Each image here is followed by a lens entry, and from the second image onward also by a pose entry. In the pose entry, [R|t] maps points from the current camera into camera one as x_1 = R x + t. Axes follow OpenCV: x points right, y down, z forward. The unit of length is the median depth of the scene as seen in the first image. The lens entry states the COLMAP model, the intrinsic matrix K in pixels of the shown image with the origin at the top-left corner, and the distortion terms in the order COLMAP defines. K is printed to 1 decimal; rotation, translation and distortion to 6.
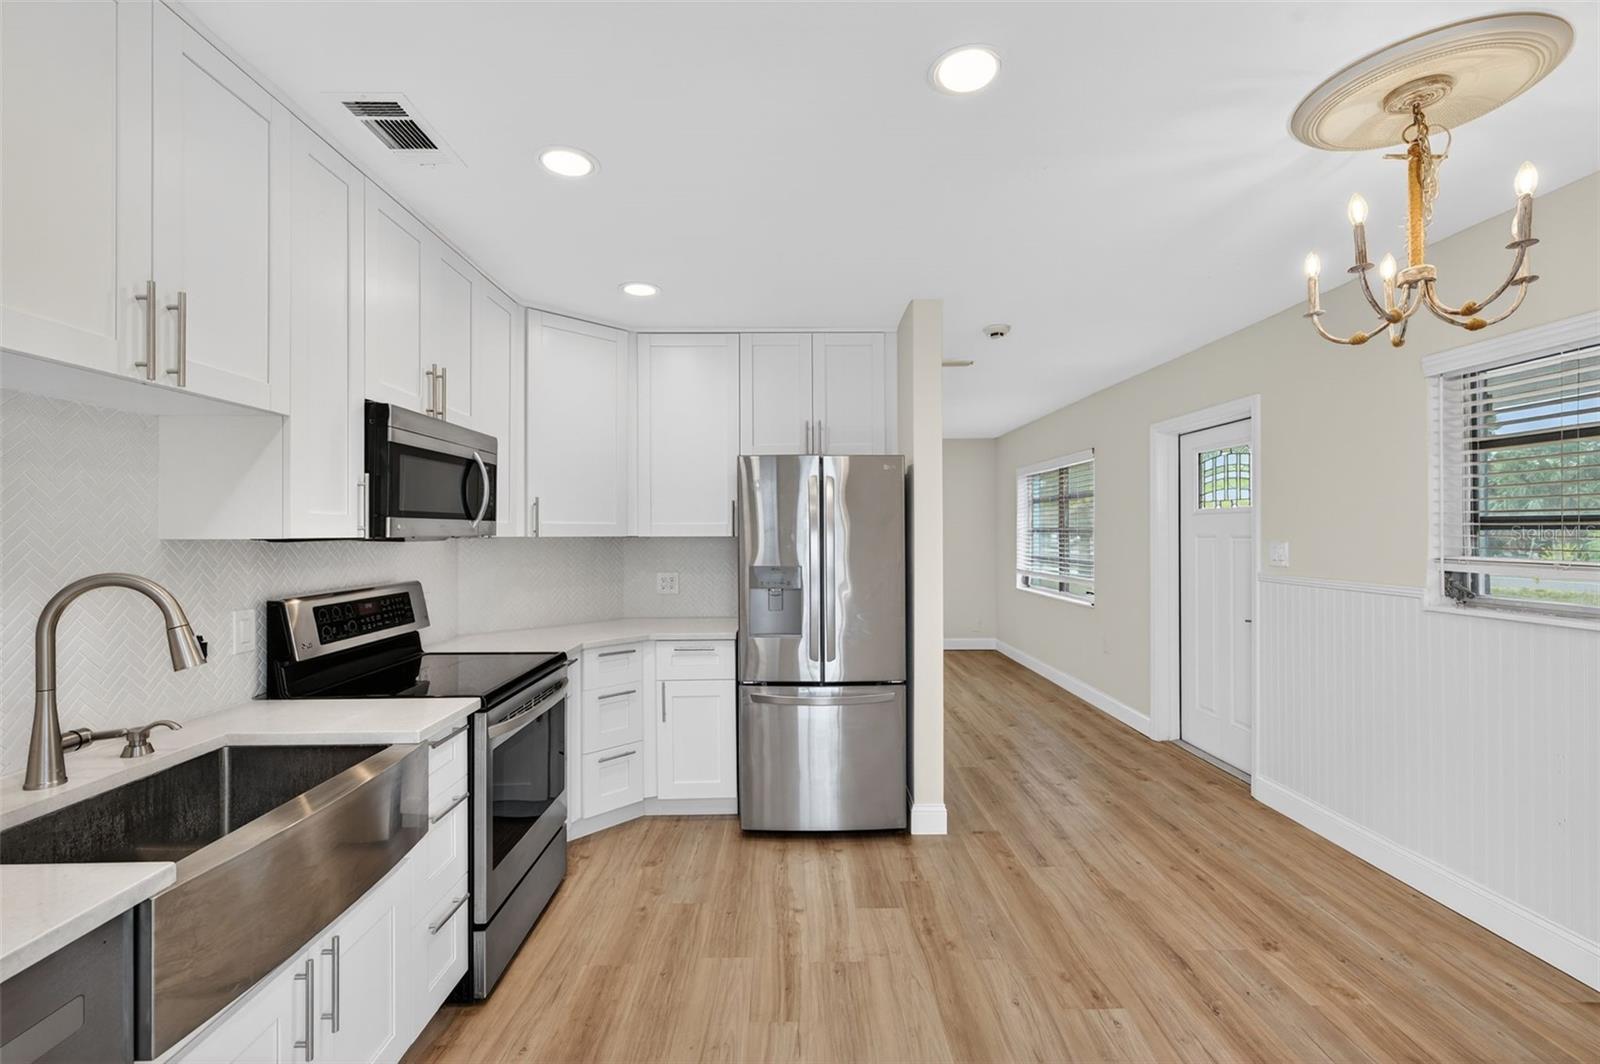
lens RADIAL K [[698.7, 0, 800.0], [0, 698.7, 532.0], [0, 0, 1]] dist [0.009207, -0.004188]
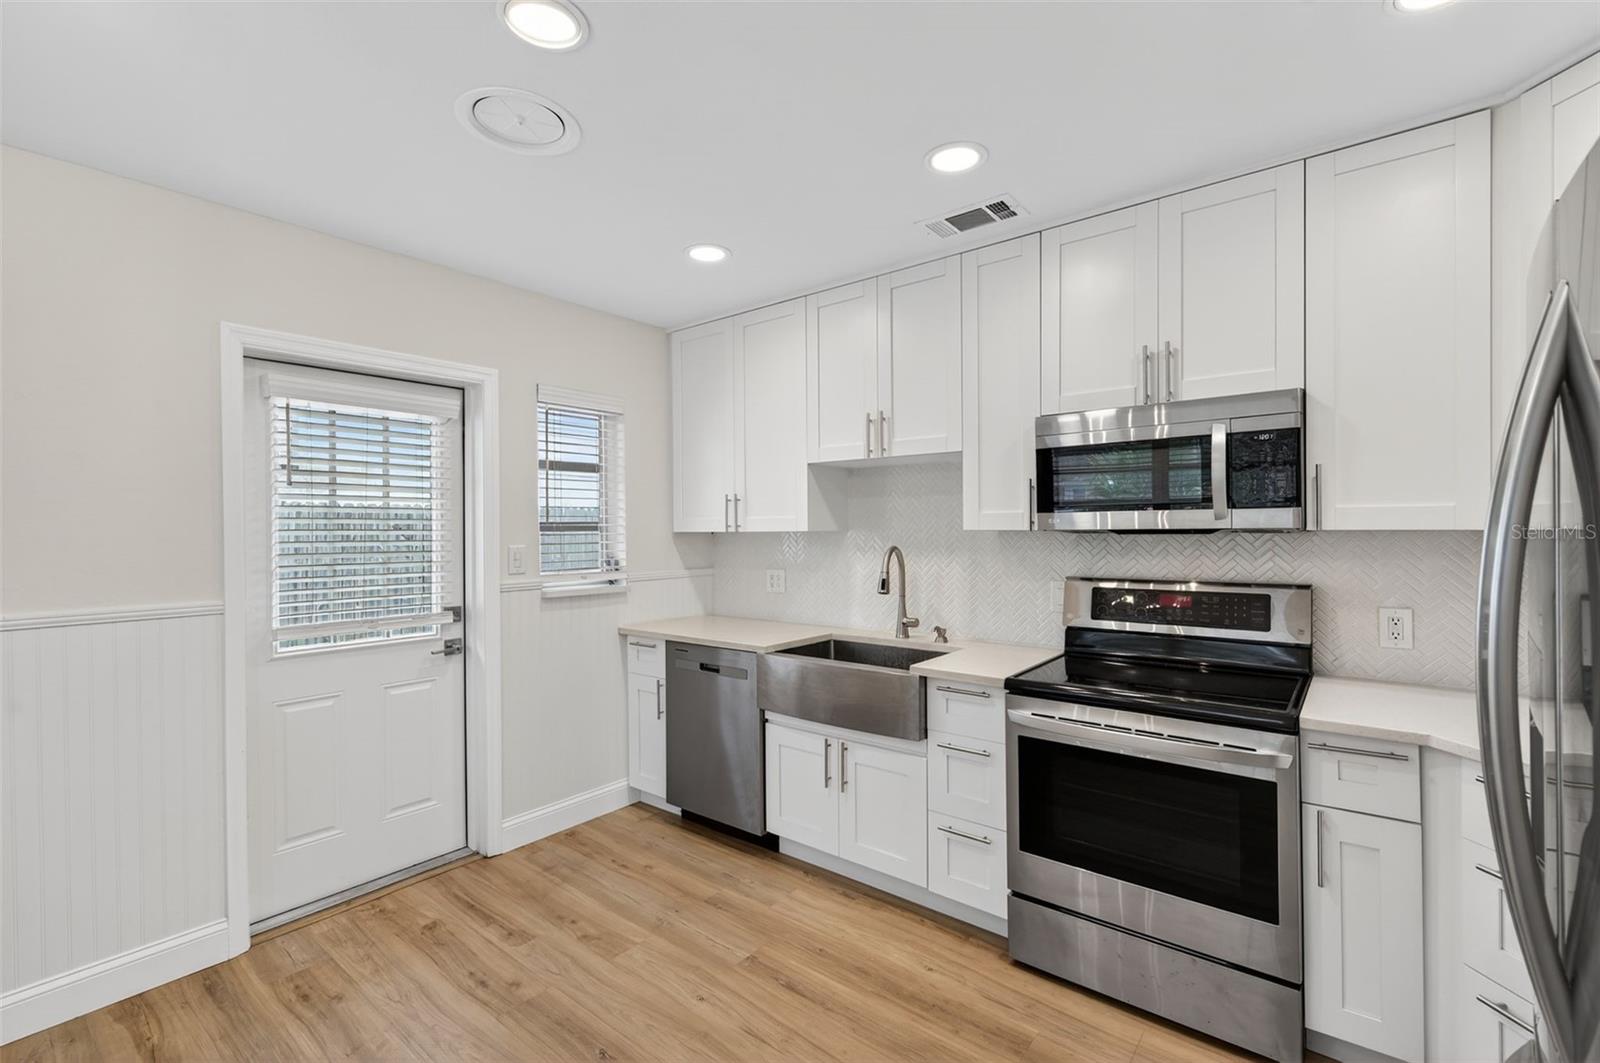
lens RADIAL K [[698.7, 0, 800.0], [0, 698.7, 531.5], [0, 0, 1]] dist [0.009207, -0.004188]
pose [[-0.642532, 0.011531, -0.766172, 0.411188], [0.010757, 0.999924, 0.006029, -0.000825], [0.766183, -0.004368, -0.642607, 1.032863]]
